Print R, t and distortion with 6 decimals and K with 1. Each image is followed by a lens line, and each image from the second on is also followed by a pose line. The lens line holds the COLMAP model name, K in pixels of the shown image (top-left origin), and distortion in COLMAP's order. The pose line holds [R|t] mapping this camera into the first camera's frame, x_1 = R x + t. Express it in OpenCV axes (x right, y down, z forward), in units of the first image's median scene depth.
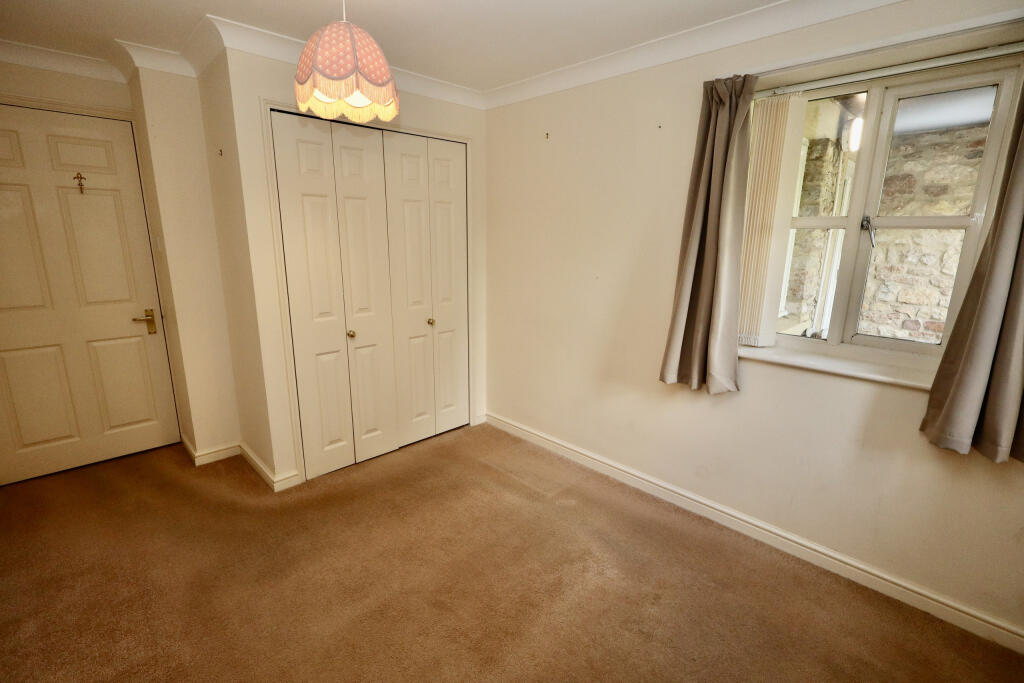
lens RADIAL K [[470.6, 0, 510.6], [0, 470.6, 340.1], [0, 0, 1]] dist [-0.002333, 0.001944]
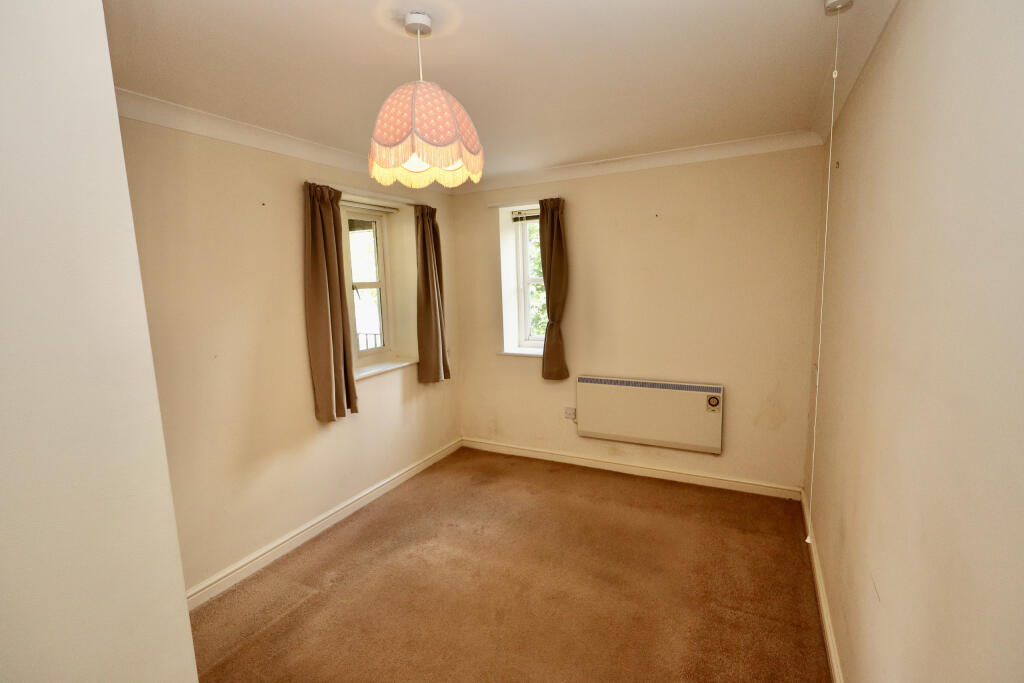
lens RADIAL K [[470.6, 0, 511.1], [0, 470.6, 341.6], [0, 0, 1]] dist [-0.002333, 0.001944]
pose [[-0.309643, -0.136410, 0.941017, -0.858355], [0.234347, 0.948180, 0.214560, -0.238372], [-0.921522, 0.286962, -0.261630, 0.798928]]
